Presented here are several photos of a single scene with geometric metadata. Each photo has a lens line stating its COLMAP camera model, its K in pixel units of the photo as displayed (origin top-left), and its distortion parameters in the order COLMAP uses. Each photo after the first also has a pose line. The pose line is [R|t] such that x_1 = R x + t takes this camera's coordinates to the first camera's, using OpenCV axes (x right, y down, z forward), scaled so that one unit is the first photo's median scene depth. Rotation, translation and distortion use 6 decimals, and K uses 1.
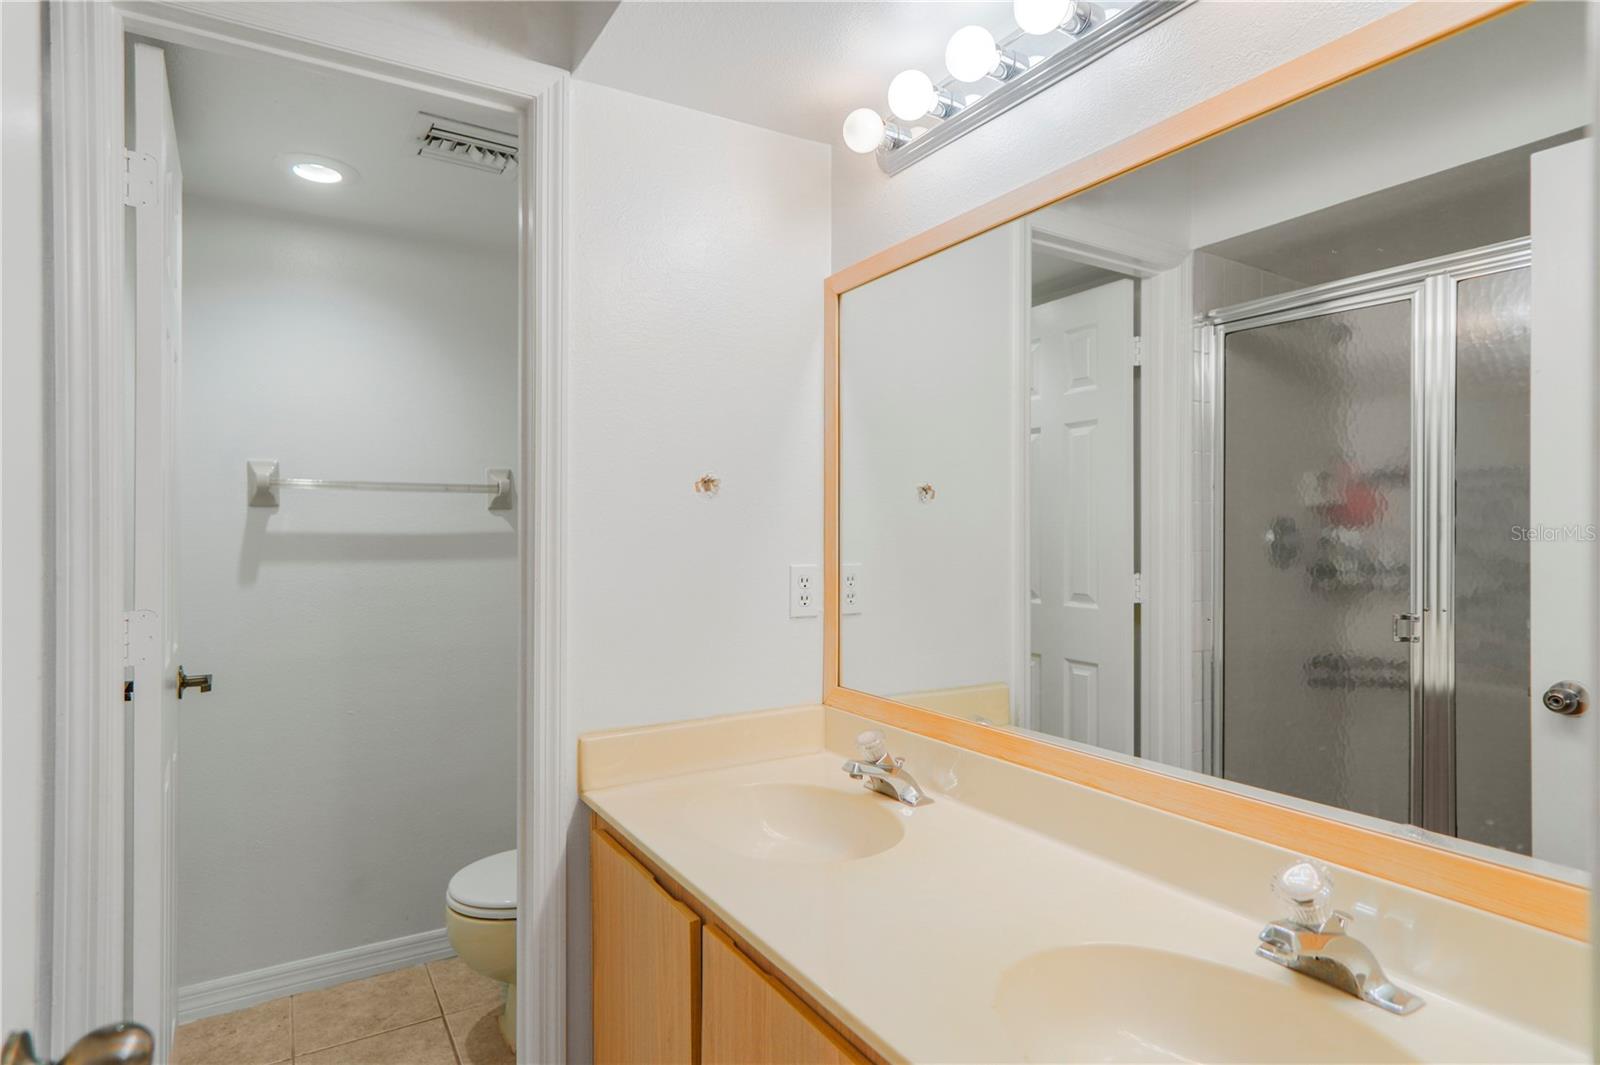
lens RADIAL K [[860.2, 0, 802.2], [0, 860.2, 537.8], [0, 0, 1]] dist [-0.013944, 0.001814]
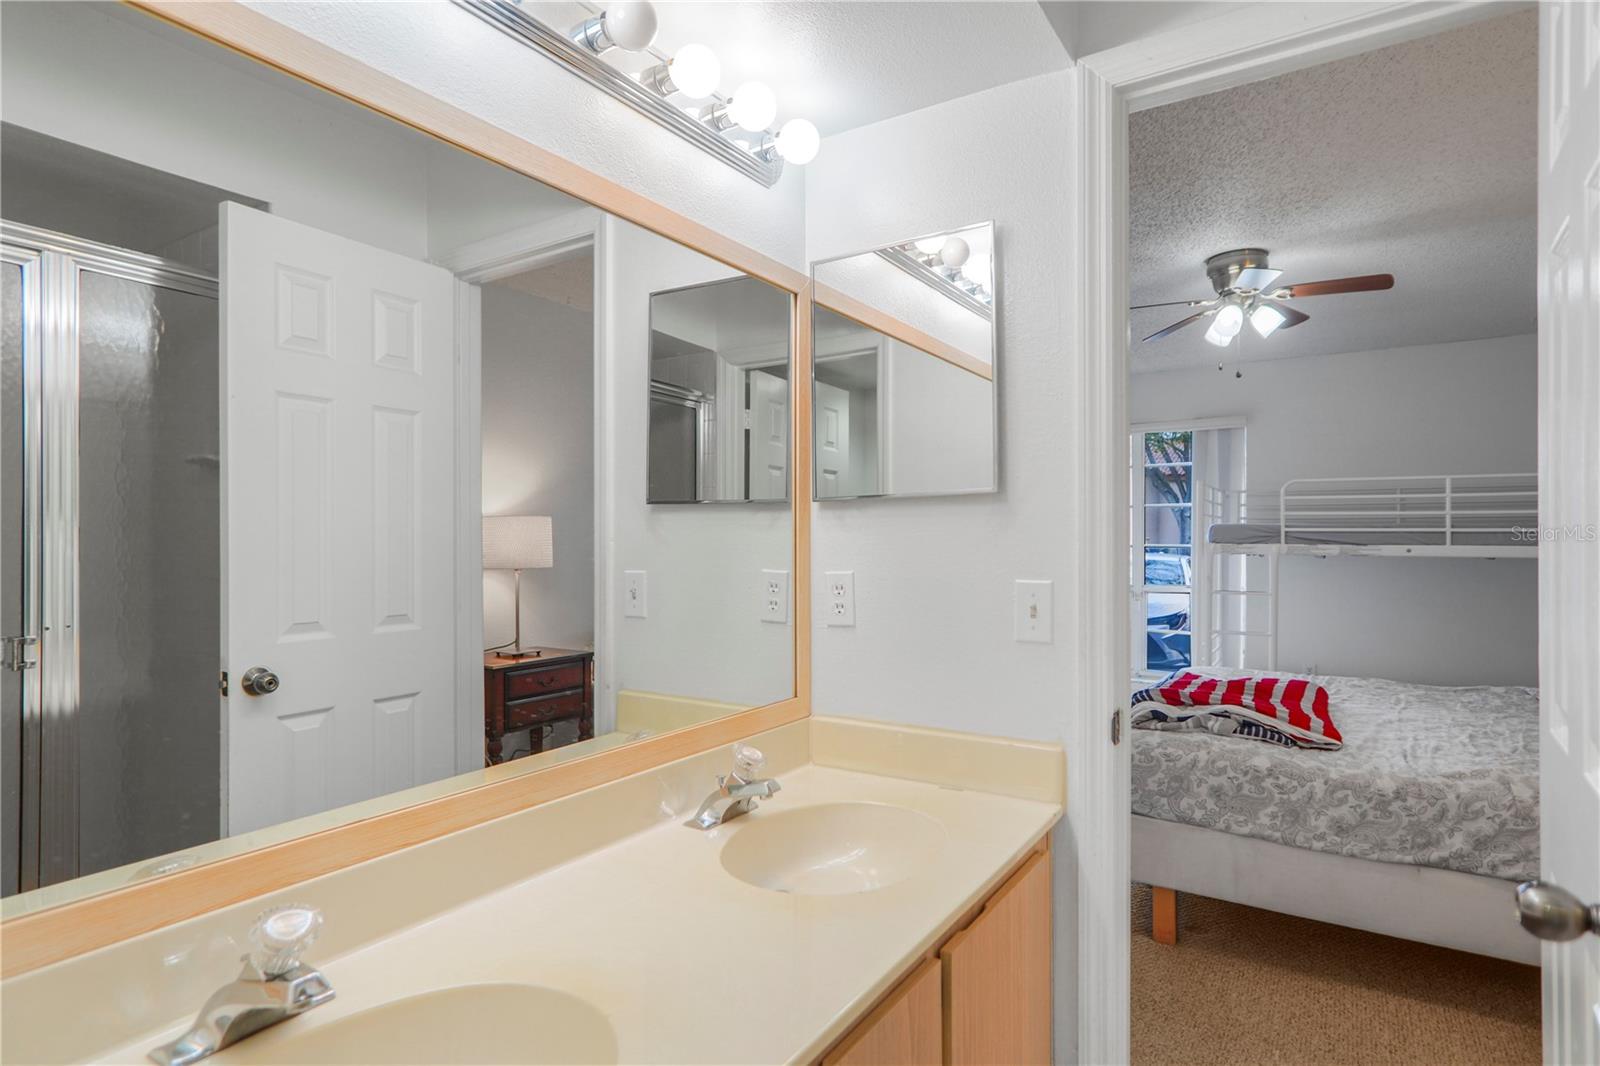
lens RADIAL K [[860.2, 0, 802.2], [0, 860.2, 538.3], [0, 0, 1]] dist [-0.013944, 0.001814]
pose [[-0.444415, 0.003370, 0.895815, -0.486430], [0.003044, 0.999993, -0.002252, -0.005502], [-0.895816, 0.001726, -0.444422, 0.848790]]
